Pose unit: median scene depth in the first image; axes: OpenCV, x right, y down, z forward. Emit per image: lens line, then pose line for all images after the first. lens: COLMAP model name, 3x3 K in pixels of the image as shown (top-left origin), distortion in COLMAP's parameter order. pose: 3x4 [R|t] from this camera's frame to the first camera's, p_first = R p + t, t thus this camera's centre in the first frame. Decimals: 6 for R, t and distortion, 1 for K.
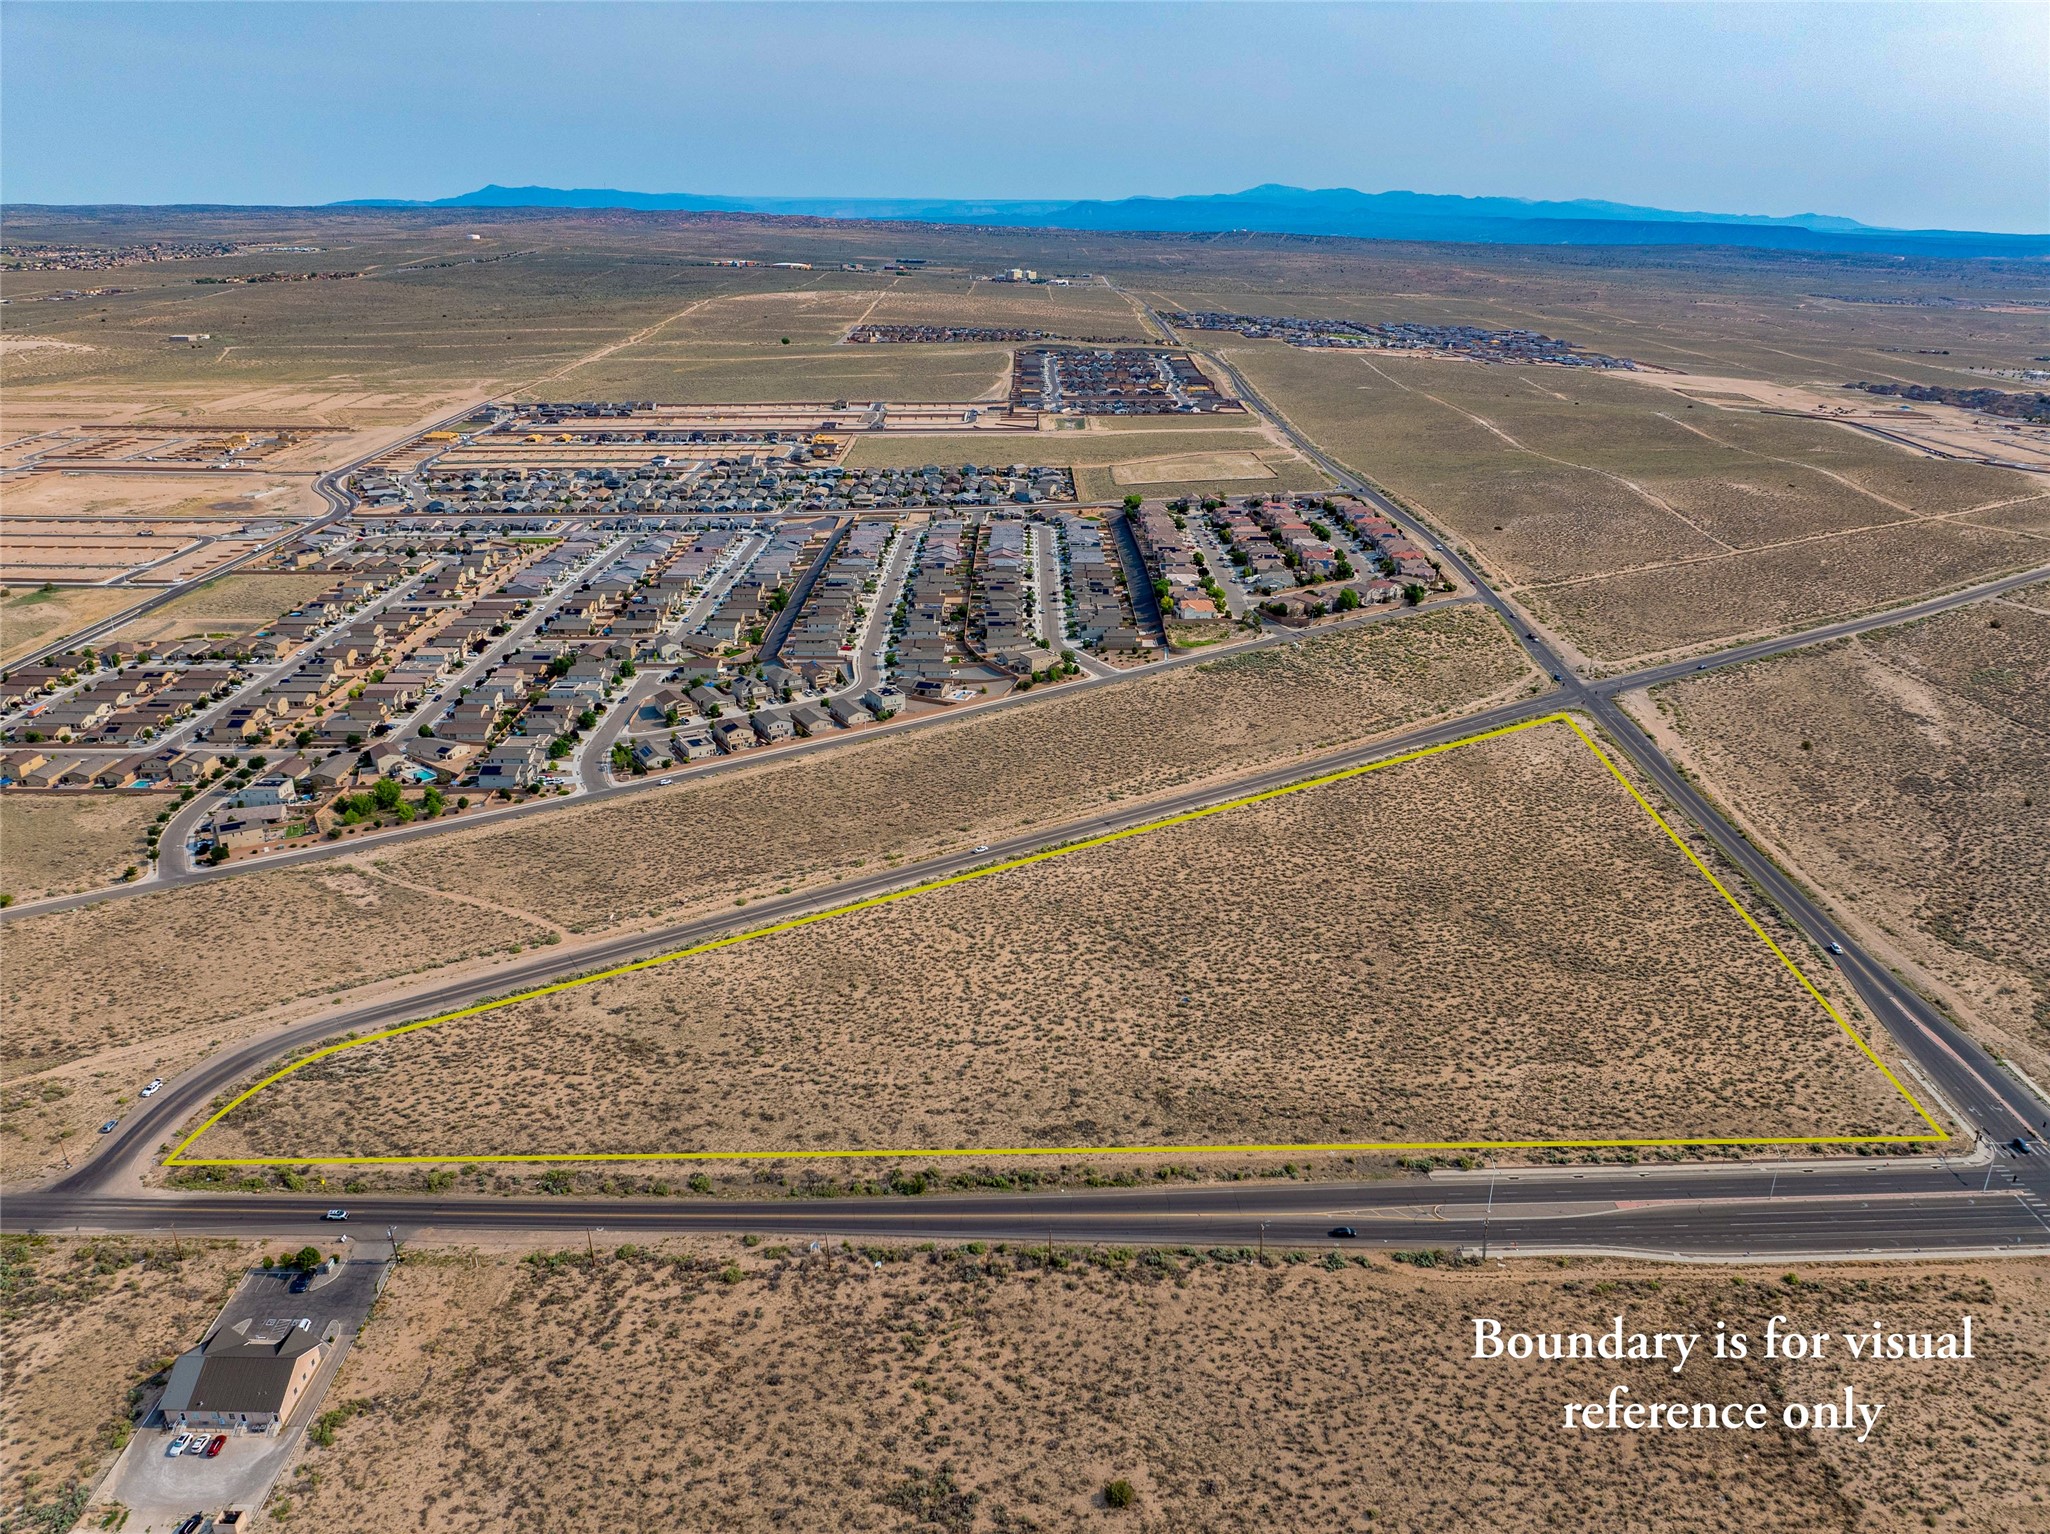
lens RADIAL K [[1427.7, 0, 1033.3], [0, 1427.7, 769.1], [0, 0, 1]] dist [-0.043769, -0.002919]
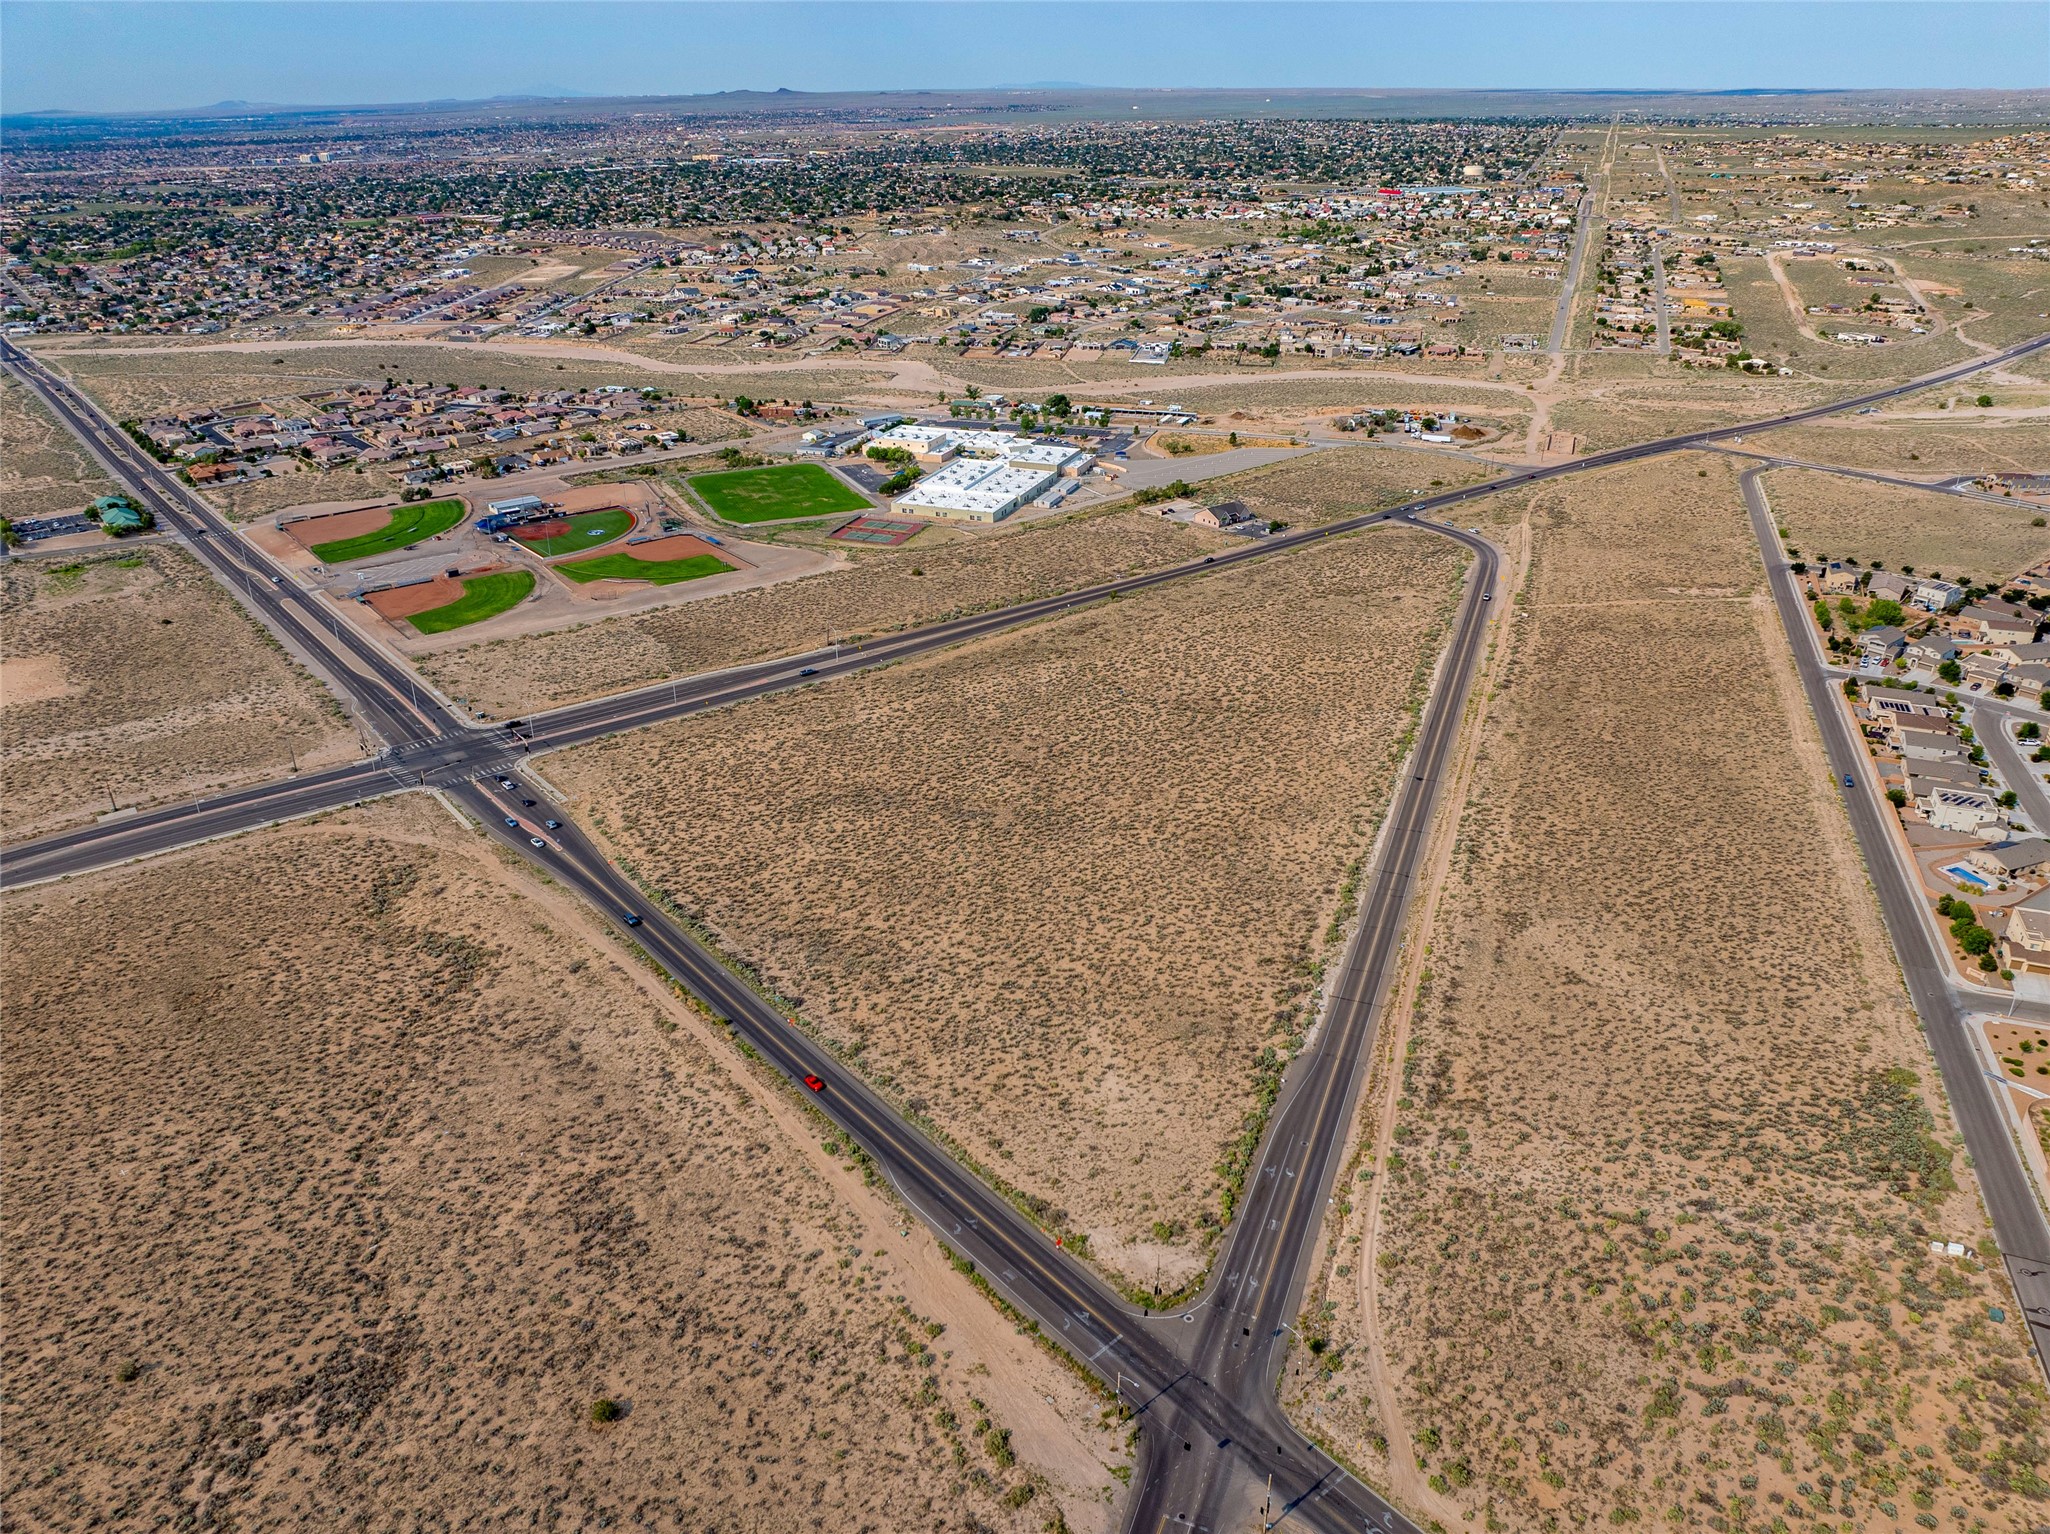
lens RADIAL K [[1447.0, 0, 1038.0], [0, 1447.0, 758.7], [0, 0, 1]] dist [-0.038202, 0.000445]
pose [[-0.777396, 0.261804, -0.571939, 0.792498], [-0.232431, 0.725349, 0.647954, -0.523777], [0.584492, 0.636653, -0.503032, 1.439901]]
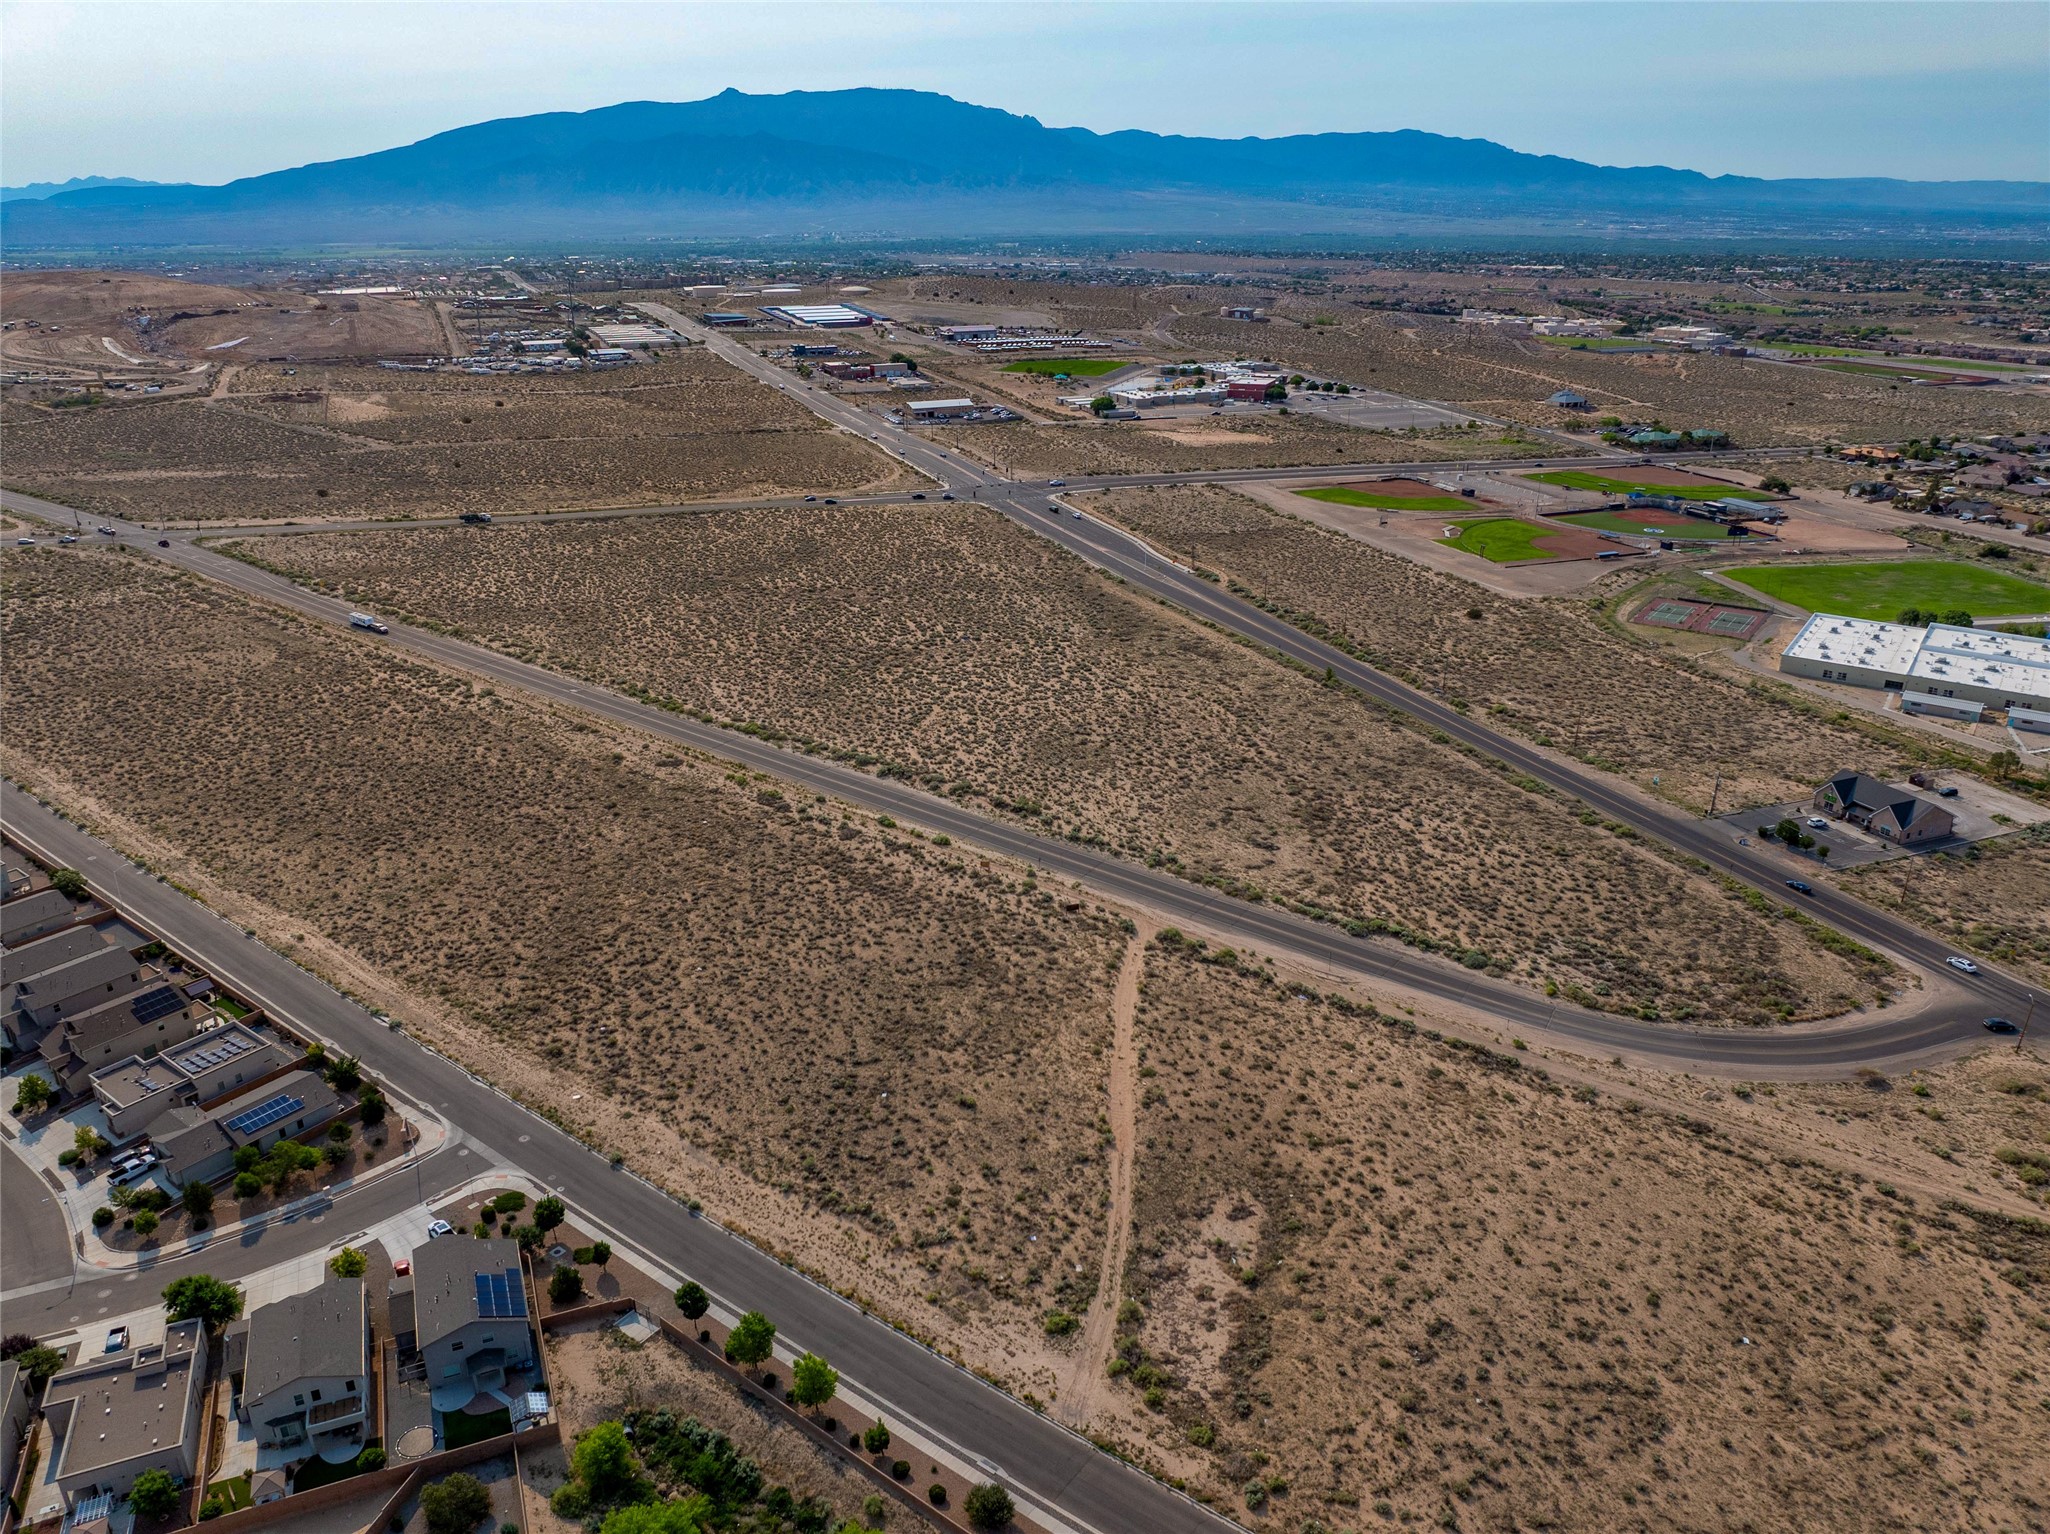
lens RADIAL K [[1447.0, 0, 1038.0], [0, 1447.0, 758.7], [0, 0, 1]] dist [-0.038202, 0.000445]
pose [[-0.393141, -0.340071, 0.854278, -0.762140], [0.333417, 0.813130, 0.477130, -0.230777], [-0.856897, 0.472411, -0.206289, 1.079673]]
